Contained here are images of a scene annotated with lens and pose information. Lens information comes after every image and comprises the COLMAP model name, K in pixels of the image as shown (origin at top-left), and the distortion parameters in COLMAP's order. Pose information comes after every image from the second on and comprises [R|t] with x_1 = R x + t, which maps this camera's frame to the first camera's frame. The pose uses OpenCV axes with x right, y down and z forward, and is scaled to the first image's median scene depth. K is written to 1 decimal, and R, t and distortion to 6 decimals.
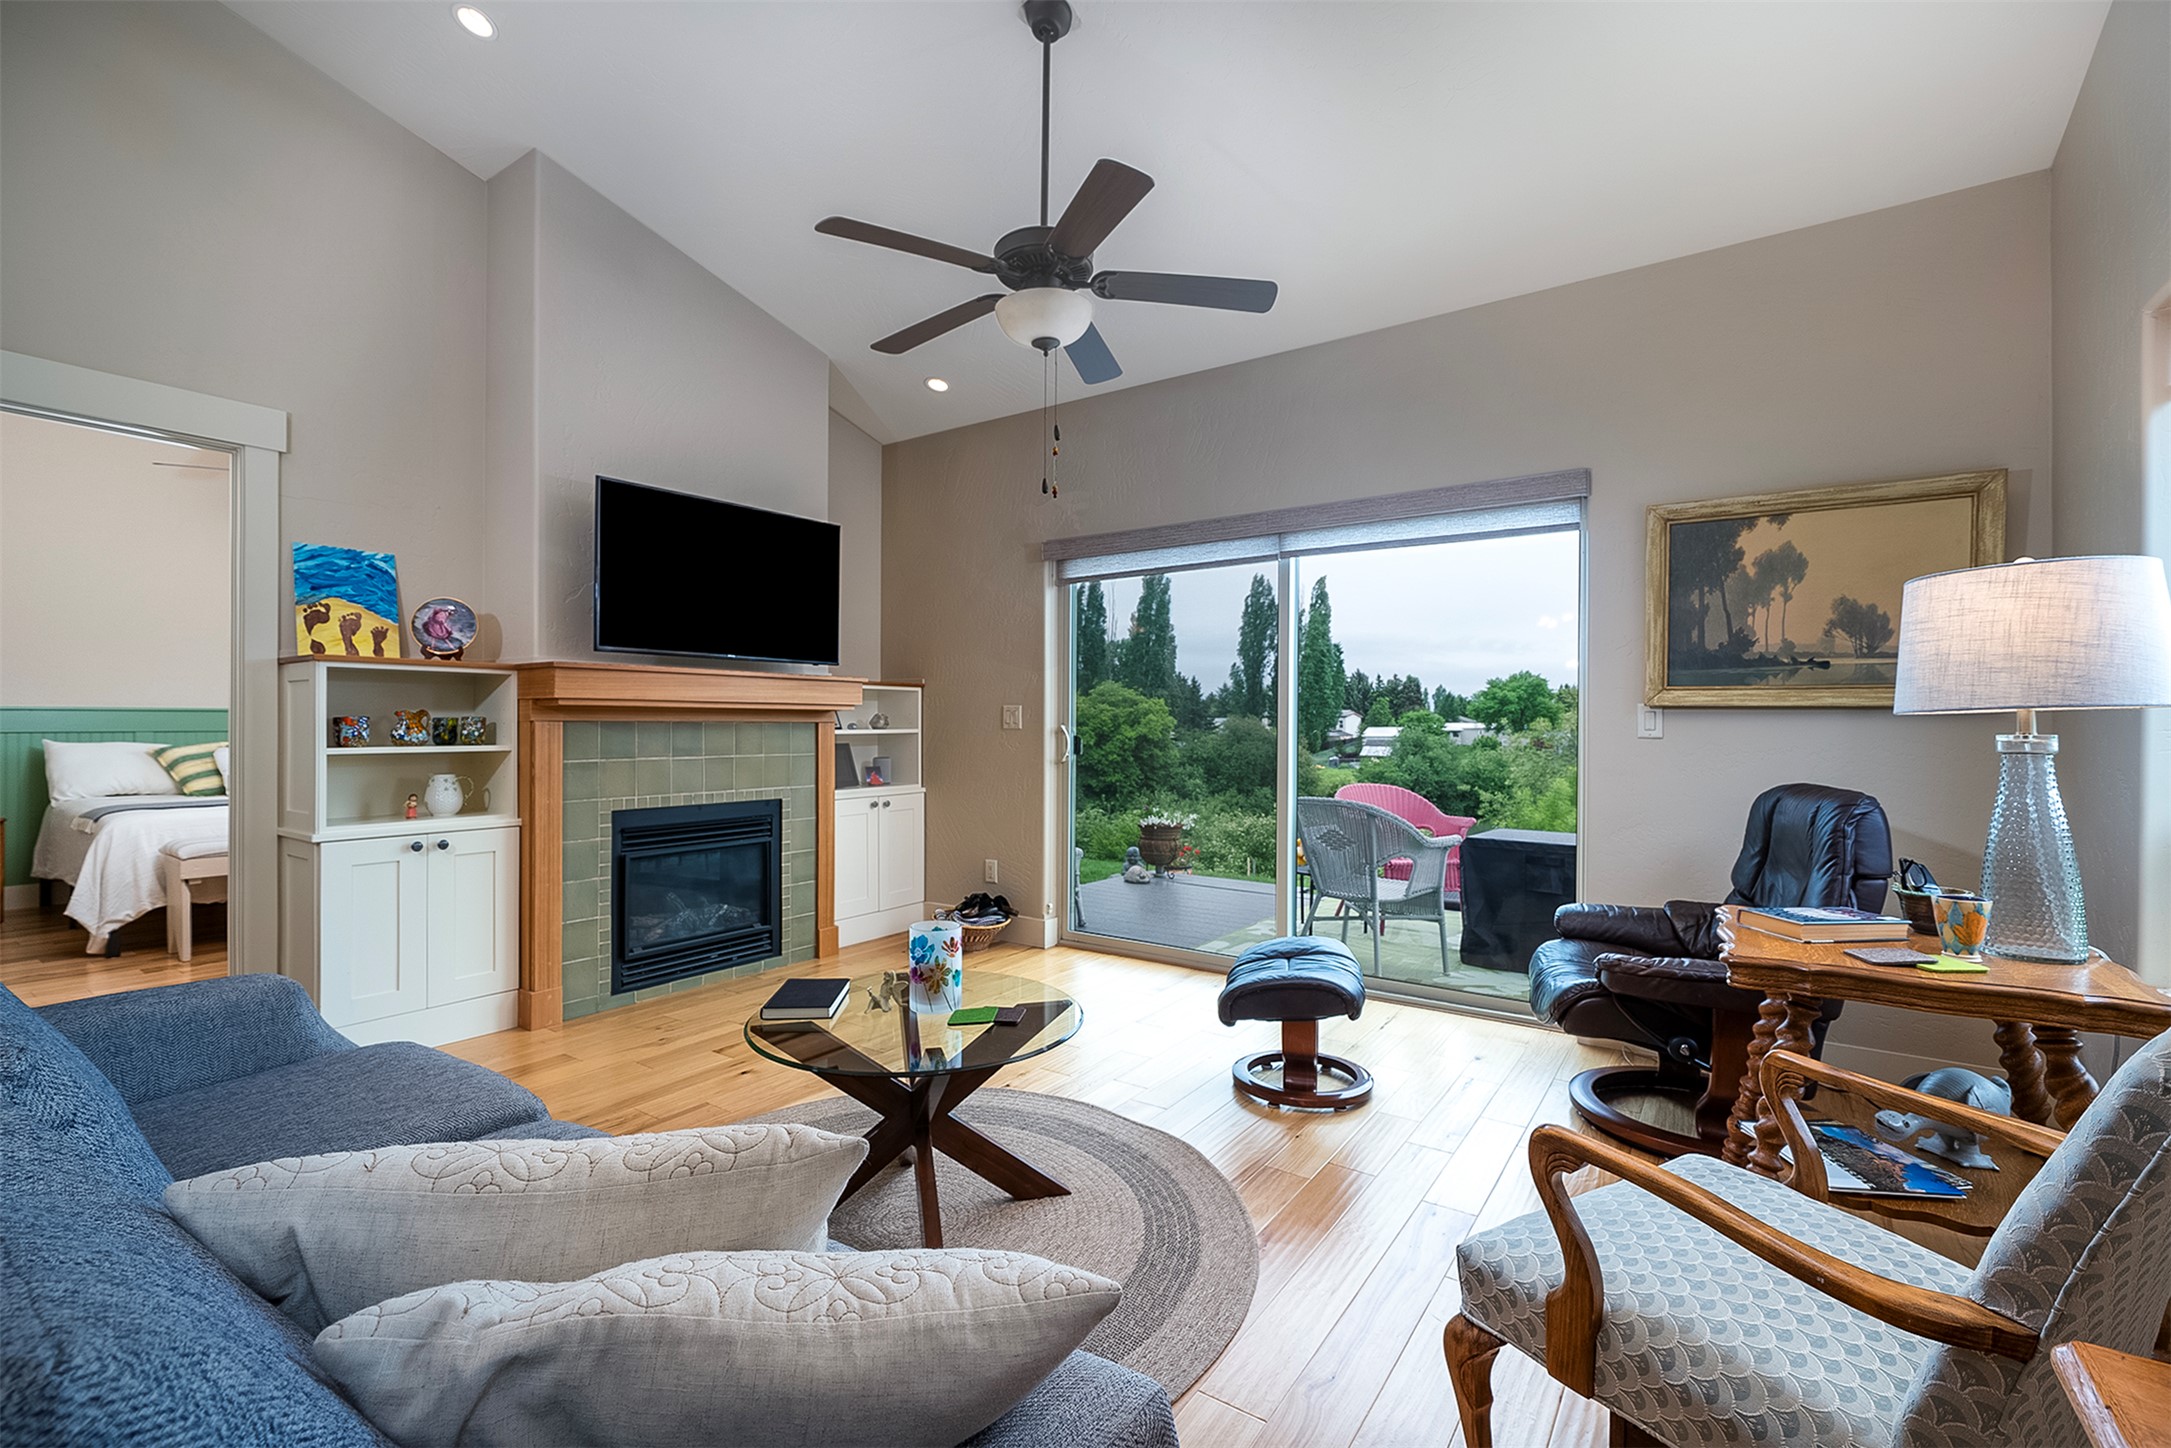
lens RADIAL K [[977.1, 0, 1086.3], [0, 977.1, 729.5], [0, 0, 1]] dist [-0.000332, 0.000672]
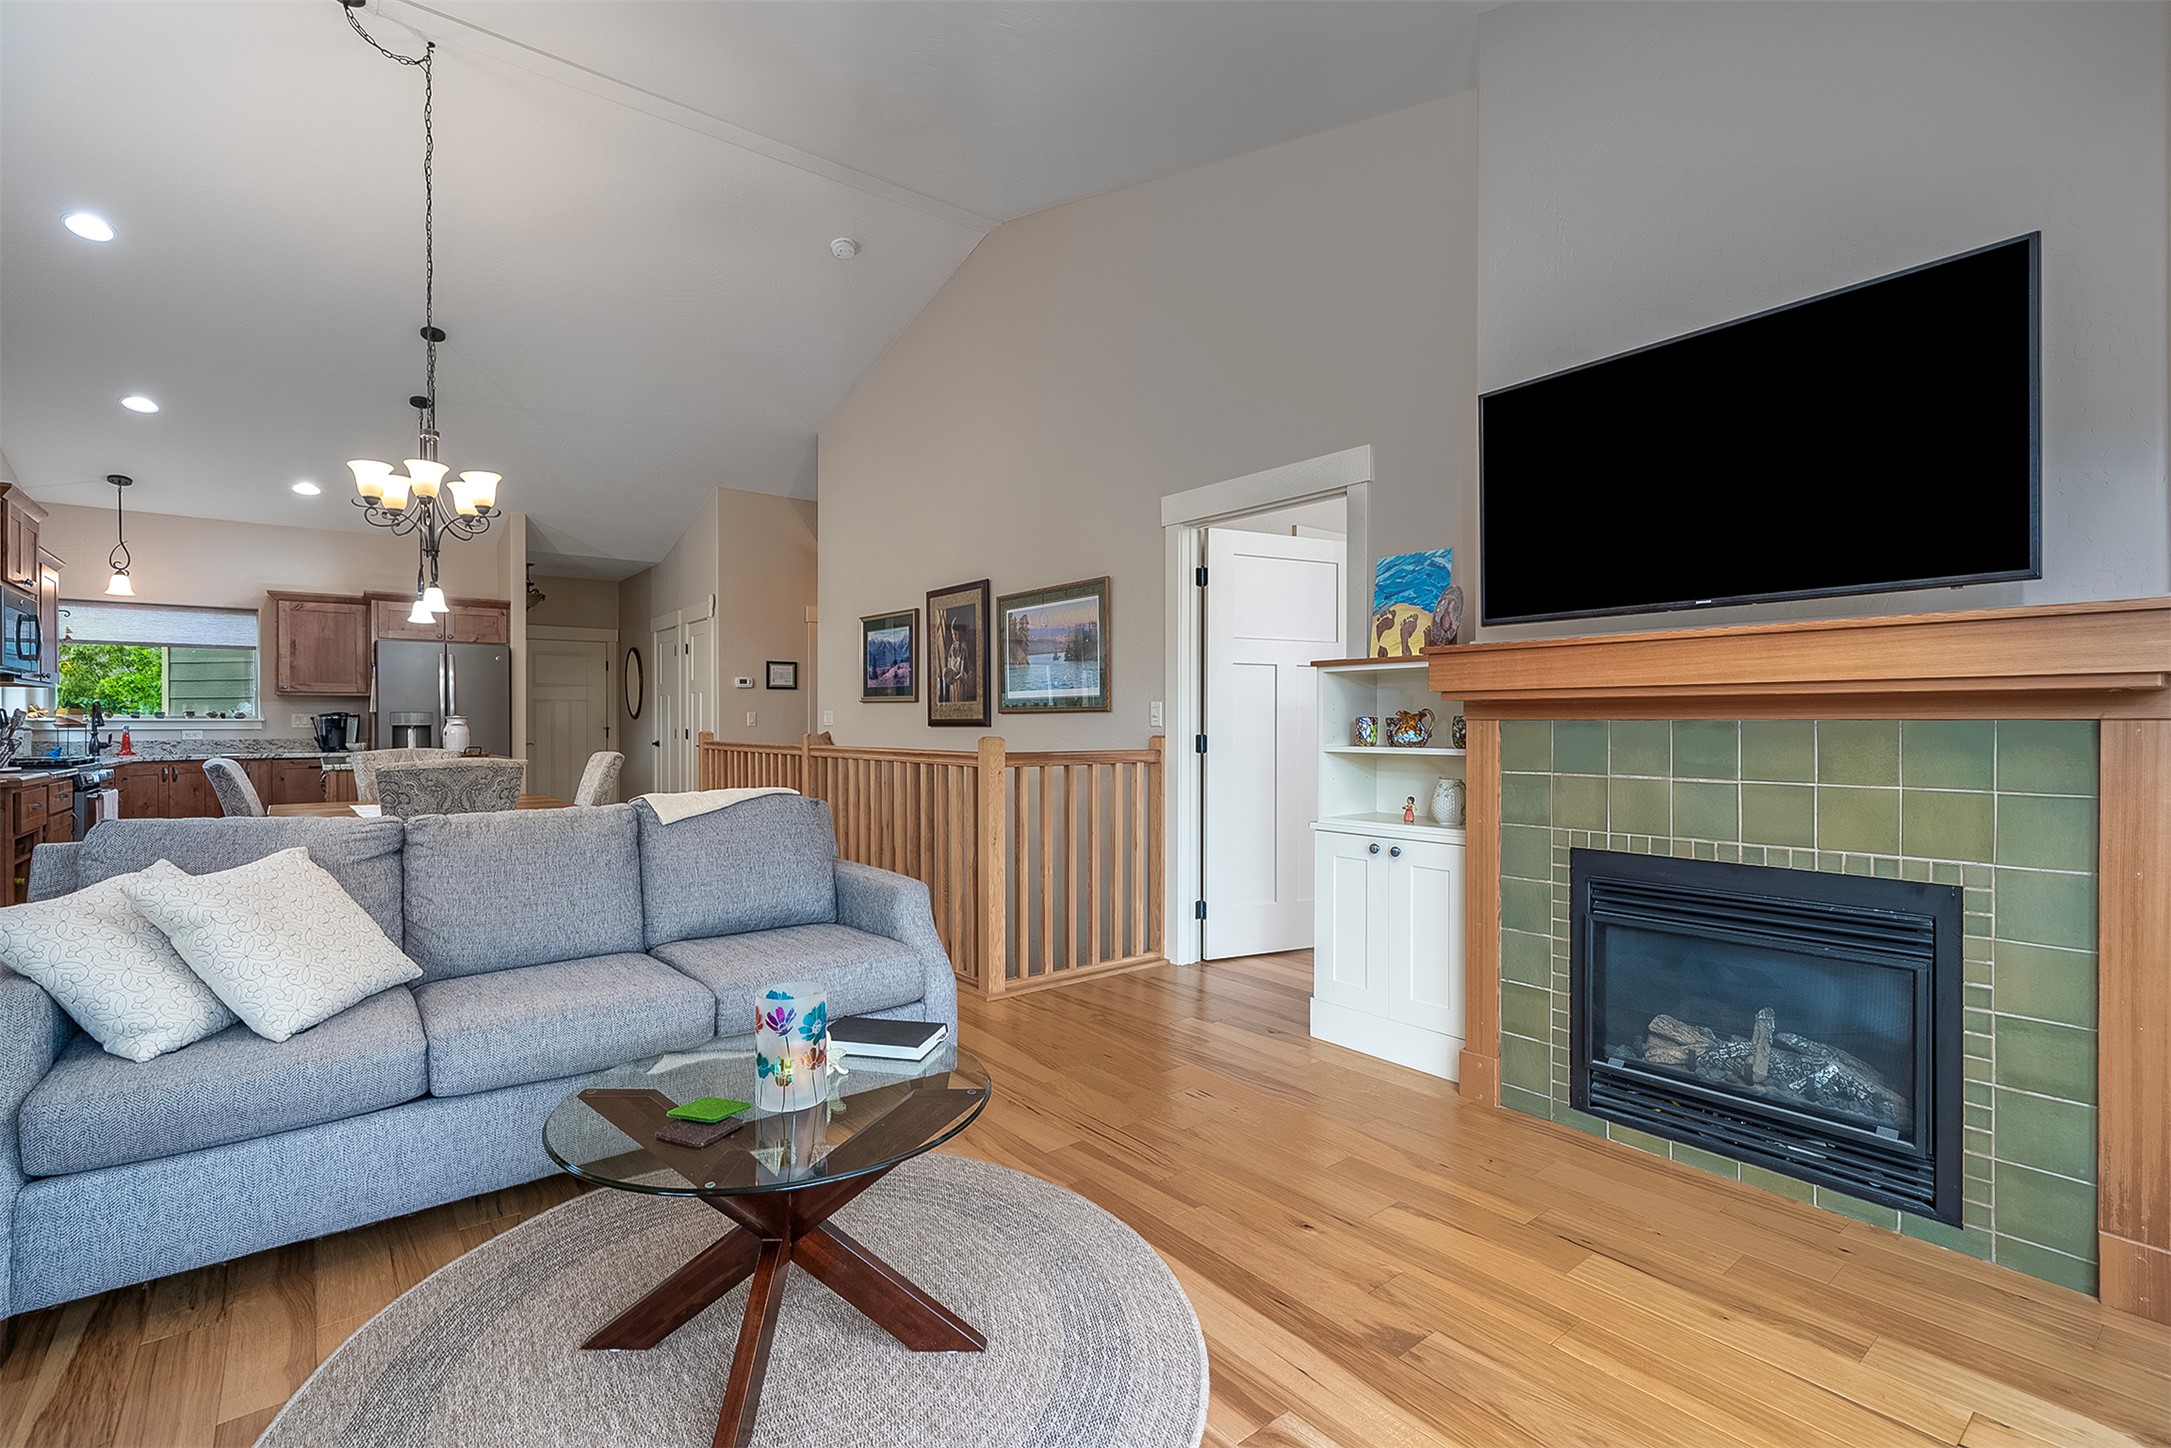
lens RADIAL K [[977.1, 0, 1068.9], [0, 977.1, 723.5], [0, 0, 1]] dist [-0.000332, 0.000672]
pose [[-0.308451, -0.000280, -0.951240, 0.335924], [-0.005694, 0.999983, 0.001552, -0.005203], [0.951223, 0.005895, -0.308447, 0.979842]]
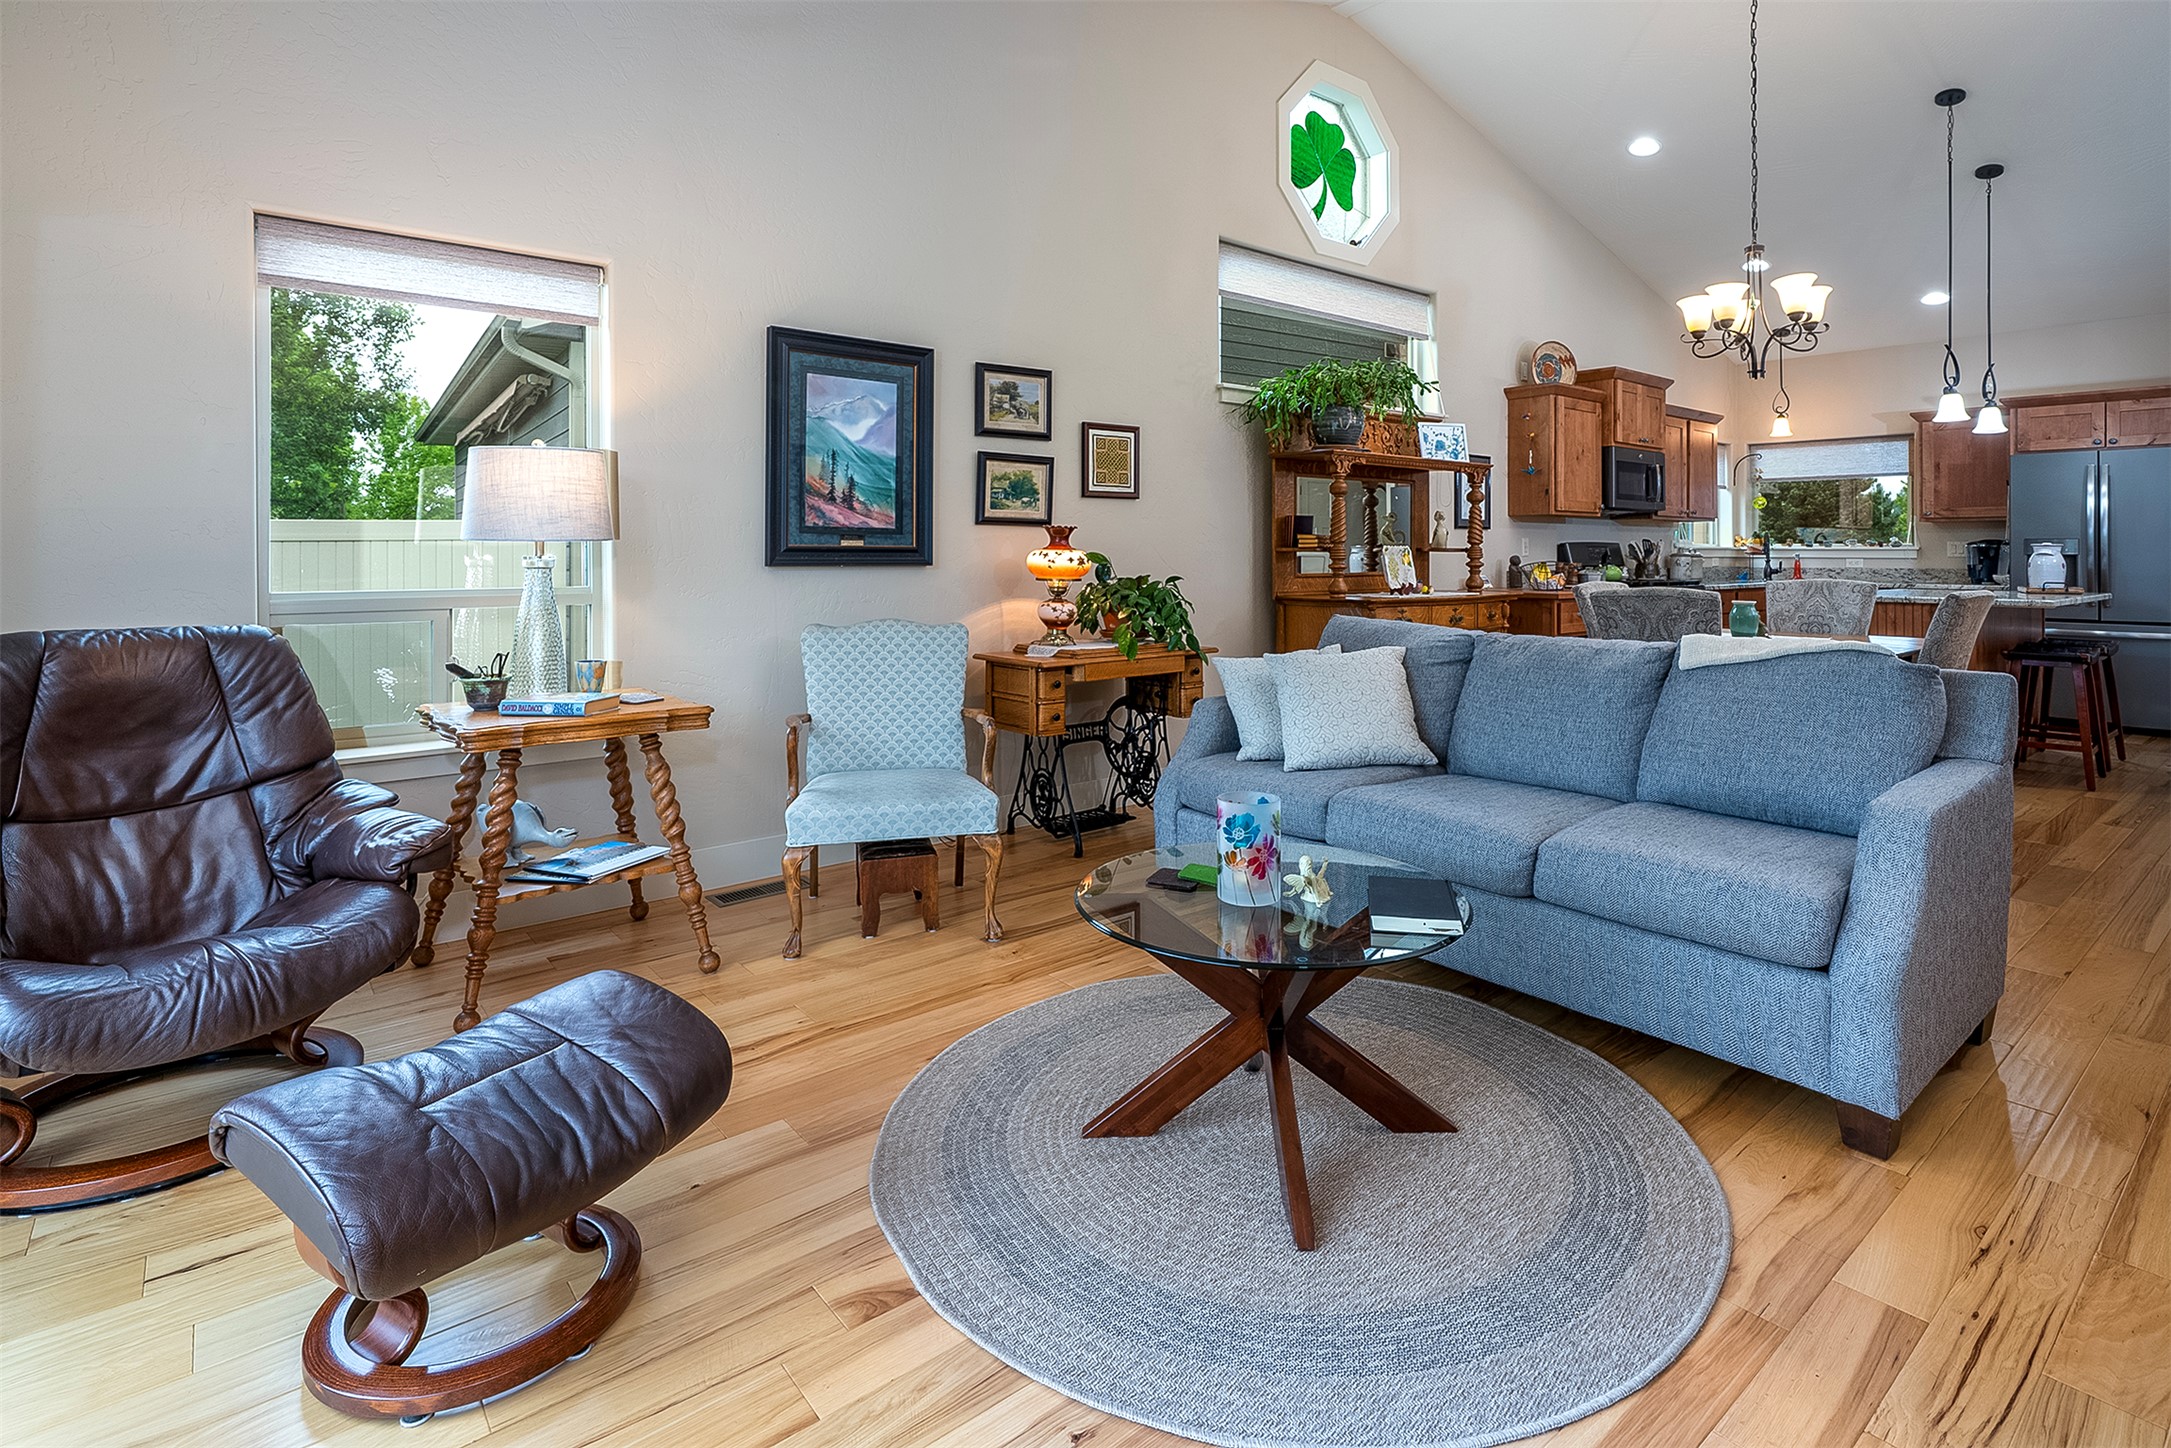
lens RADIAL K [[1075.6, 0, 1122.6], [0, 1075.6, 541.7], [0, 0, 1]] dist [-0.000068, -0.000042]
pose [[-0.964015, -0.001067, 0.265844, -0.204421], [-0.001453, 0.999998, -0.001256, -0.008401], [-0.265842, -0.001597, -0.964015, 1.283748]]
